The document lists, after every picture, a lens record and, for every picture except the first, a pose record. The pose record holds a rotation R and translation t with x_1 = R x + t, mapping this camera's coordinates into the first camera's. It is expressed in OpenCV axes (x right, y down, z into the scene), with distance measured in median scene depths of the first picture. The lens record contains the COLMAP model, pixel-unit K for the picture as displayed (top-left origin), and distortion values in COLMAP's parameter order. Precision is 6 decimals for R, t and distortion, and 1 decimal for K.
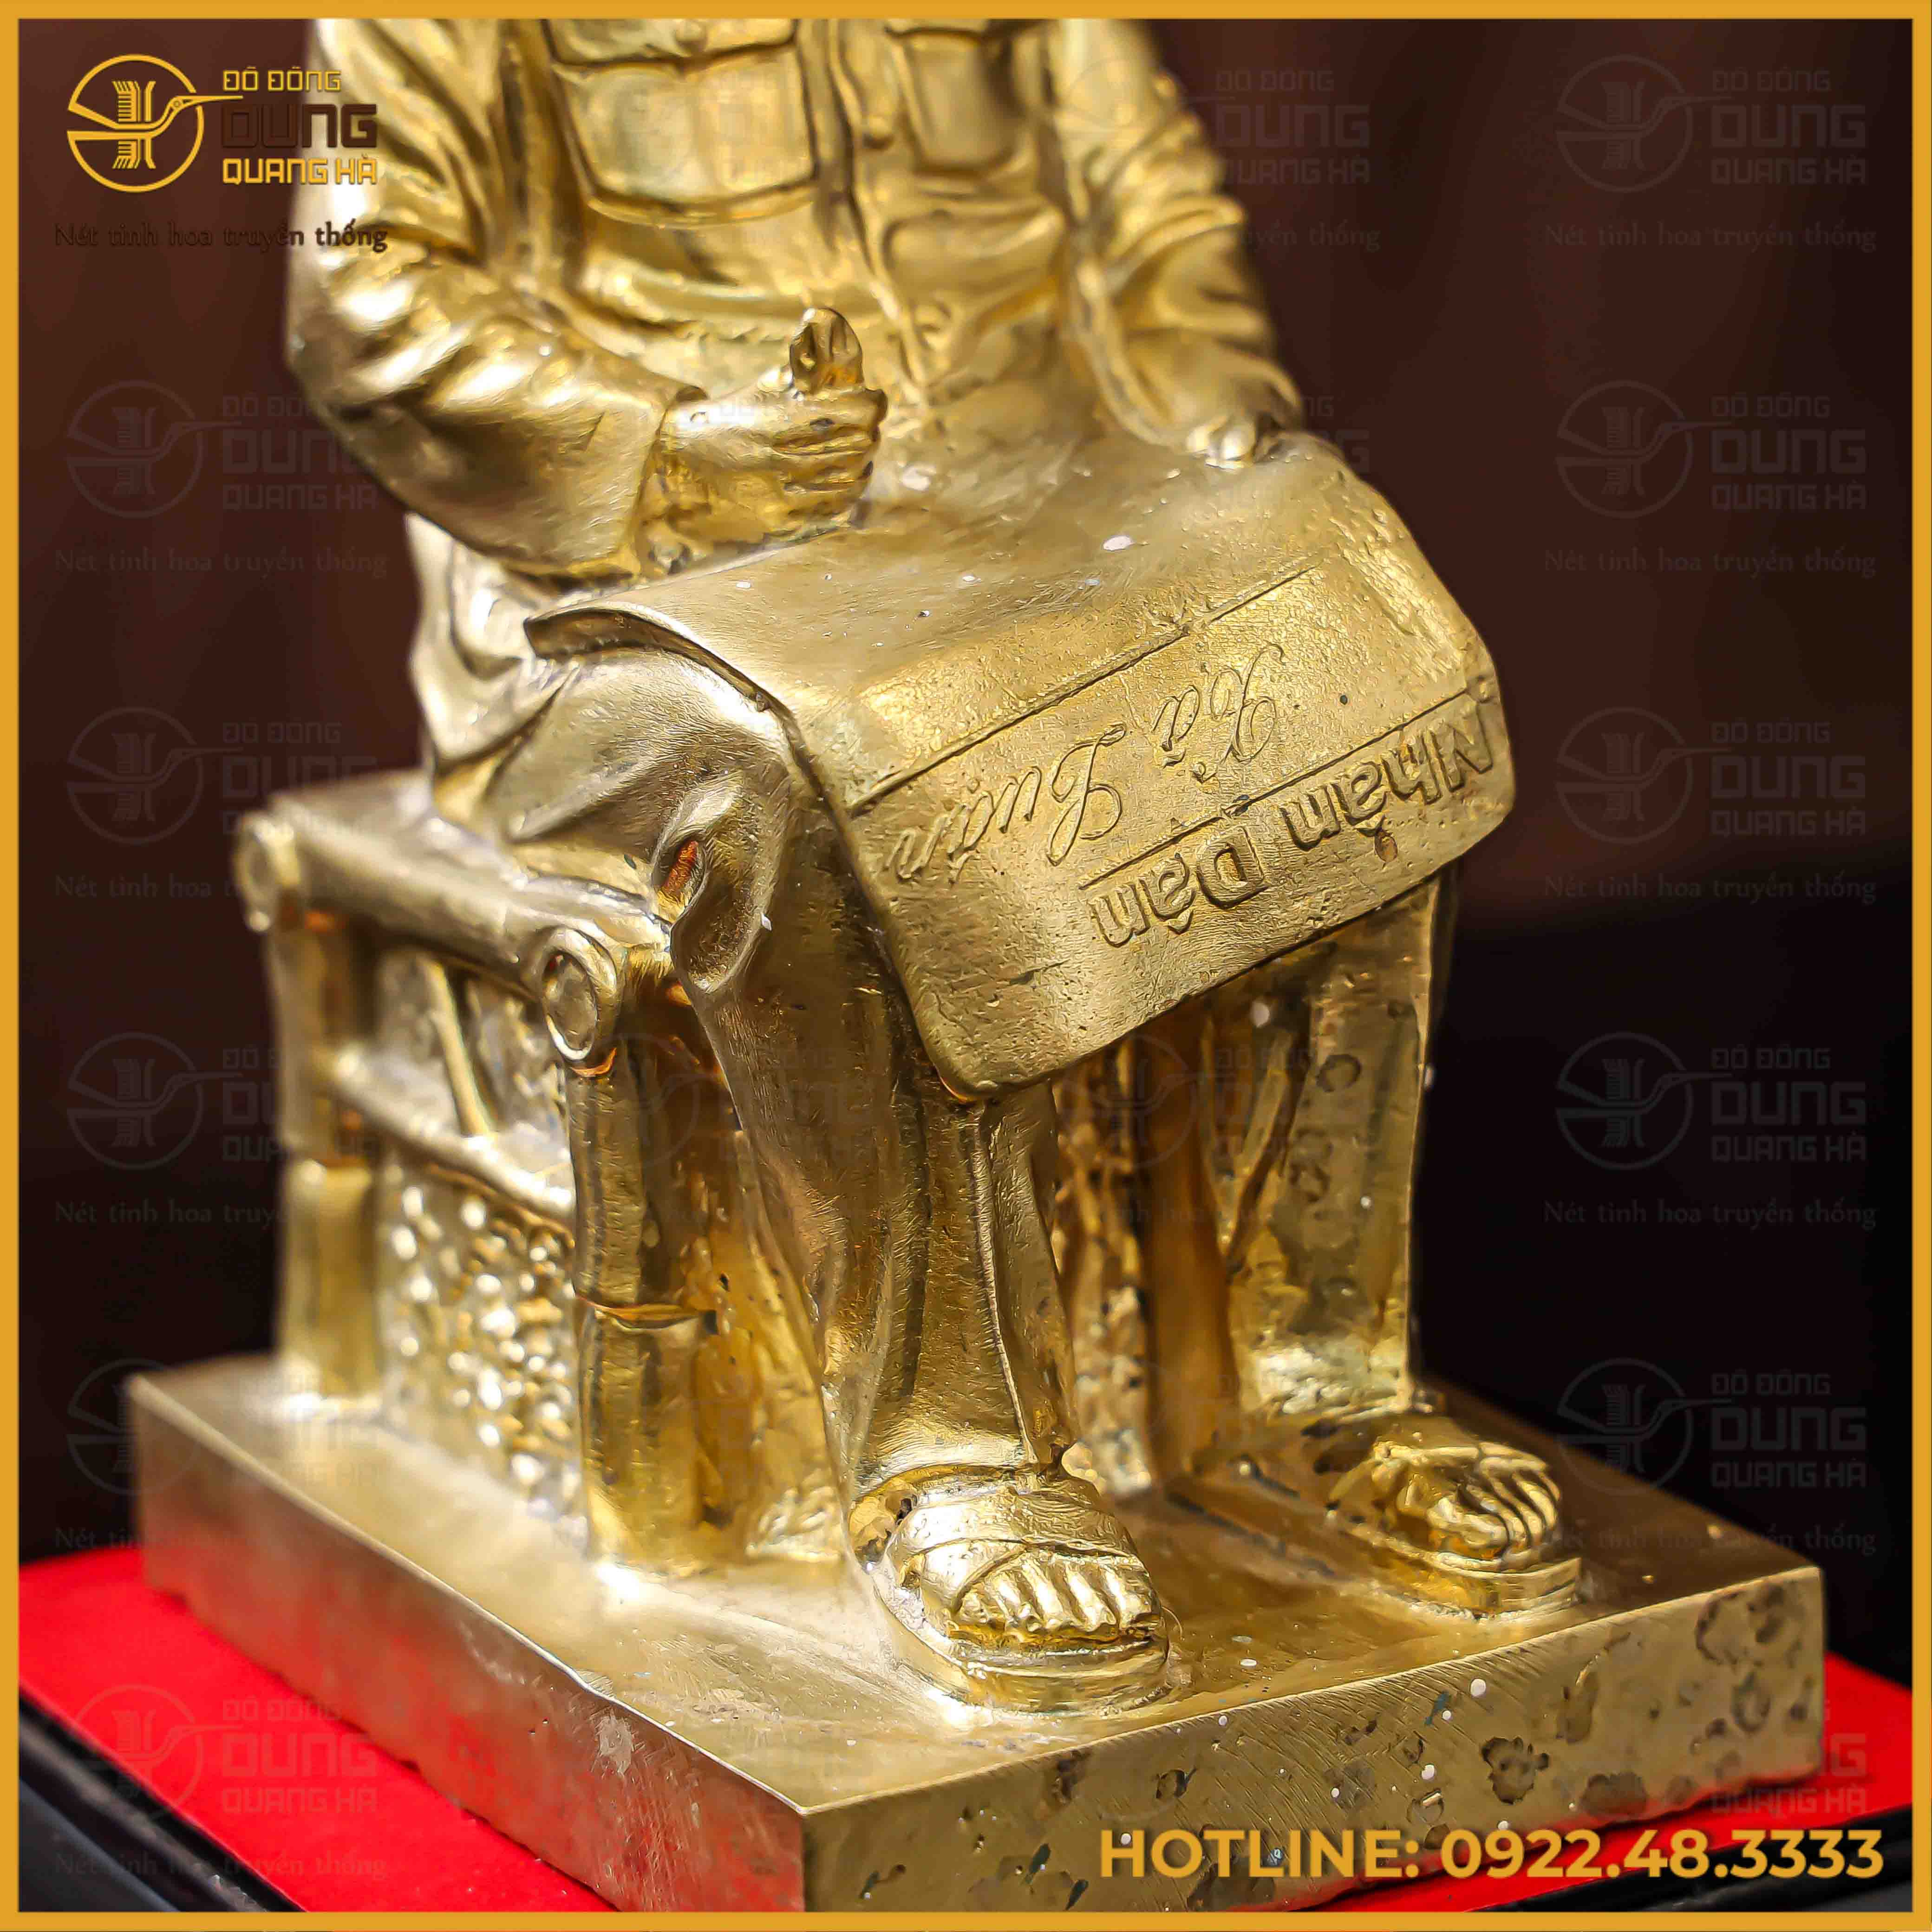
lens RADIAL K [[6506.1, 0, 966.0], [0, 6506.1, 966.0], [0, 0, 1]] dist [0.174069, 1.192718]
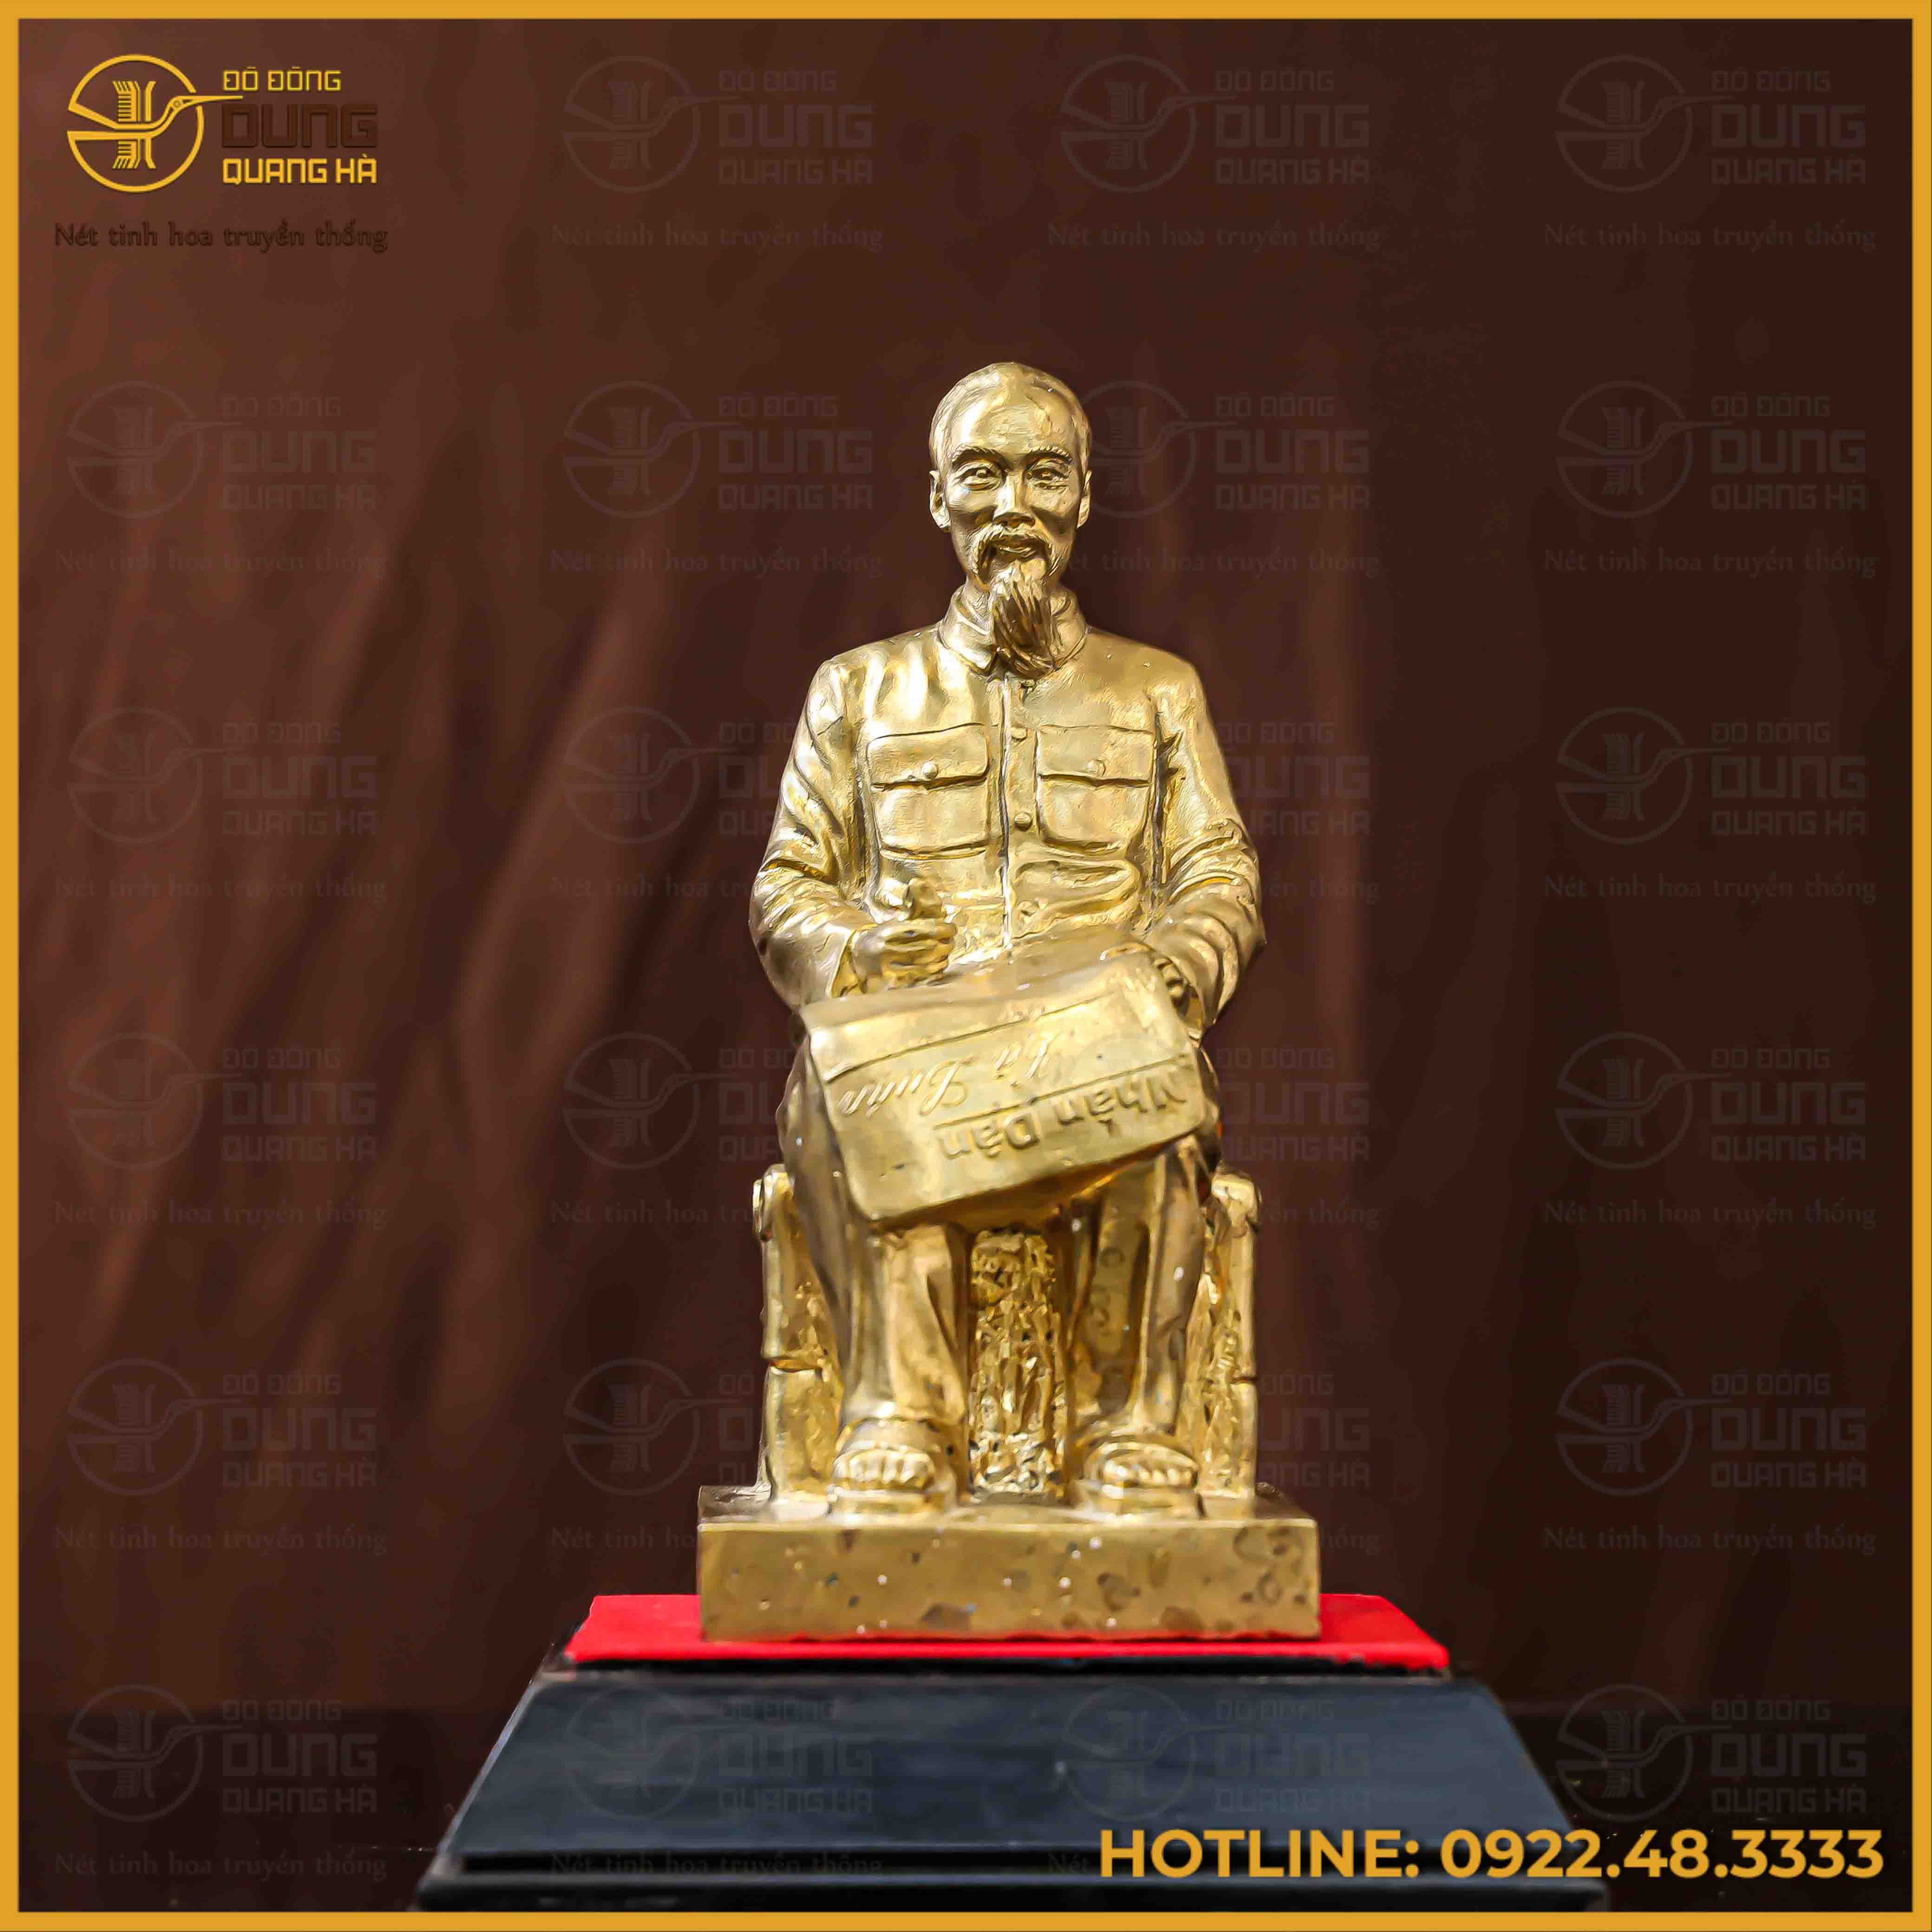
lens RADIAL K [[7364.2, 0, 966.0], [0, 7364.2, 966.0], [0, 0, 1]] dist [0.127611, 0.202775]
pose [[0.869232, -0.000502, -0.494405, 1.113155], [-0.137288, 0.960428, -0.242345, 0.474513], [0.474962, 0.278529, 0.834765, -0.896402]]
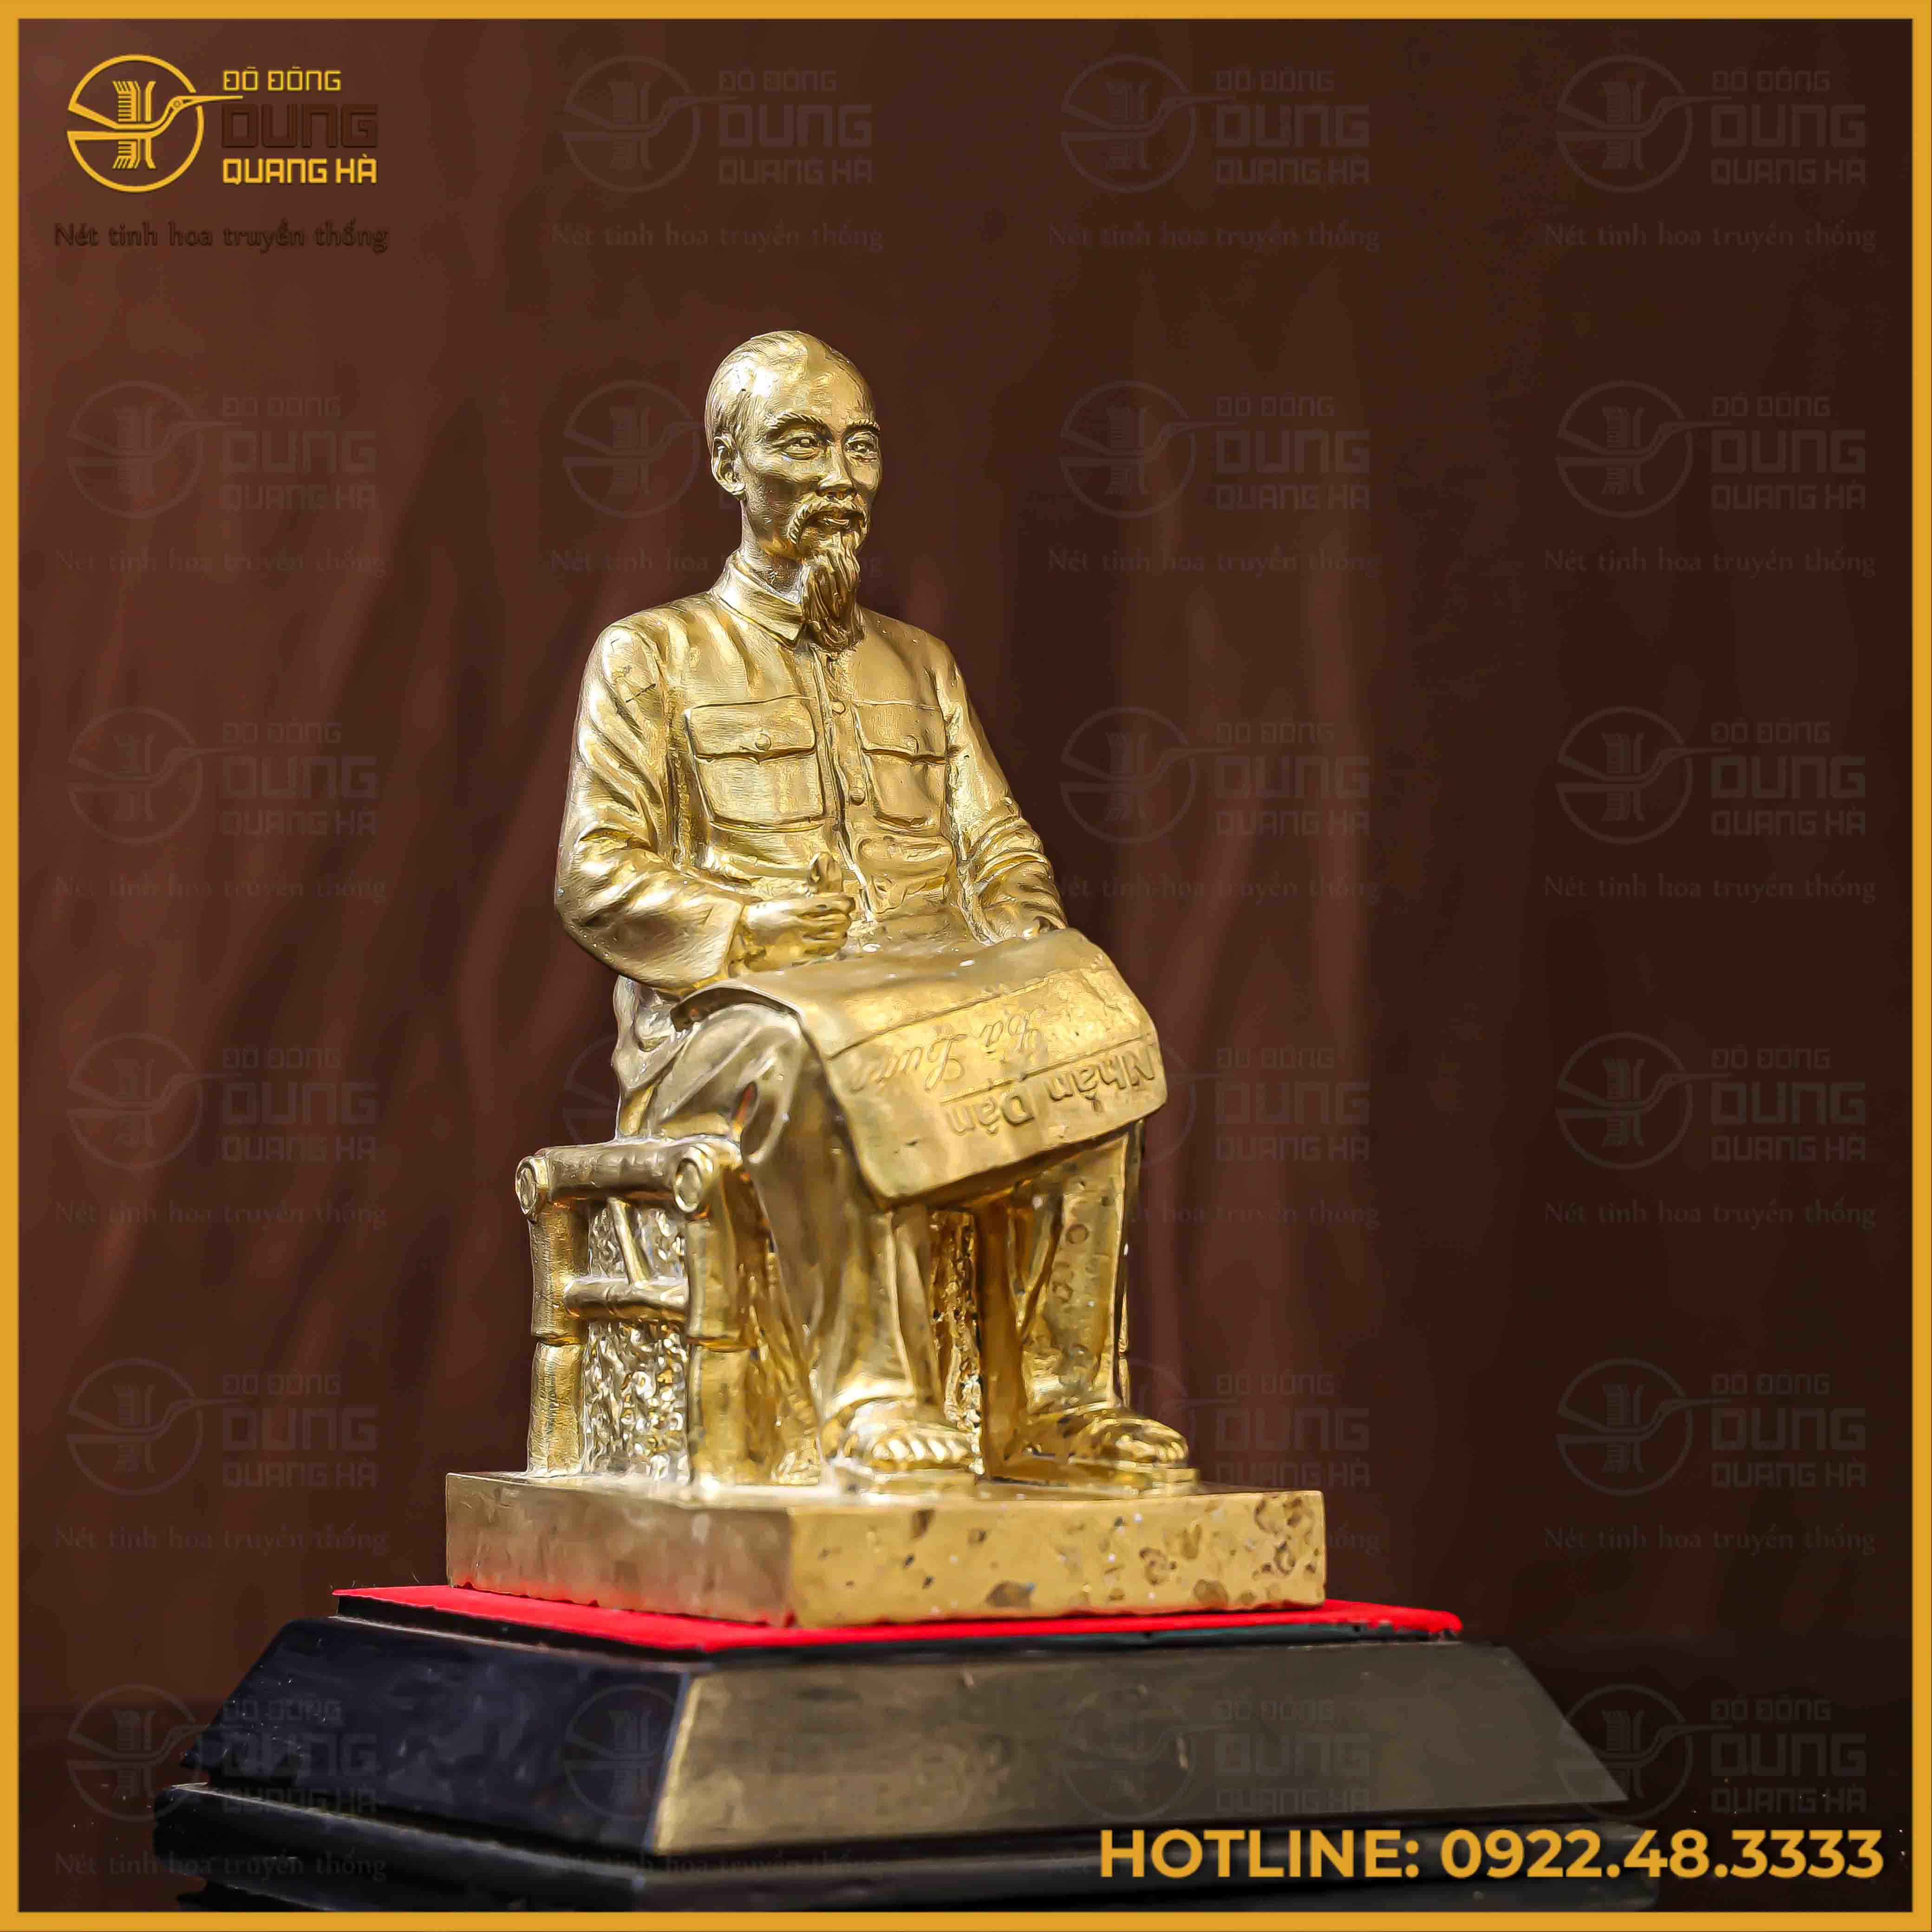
lens RADIAL K [[7364.2, 0, 966.0], [0, 7364.2, 966.0], [0, 0, 1]] dist [0.127611, 0.202775]
pose [[0.999577, 0.012101, -0.026460, 0.081407], [-0.019017, 0.960003, -0.279342, 0.559467], [0.022021, 0.279727, 0.959827, -1.157535]]
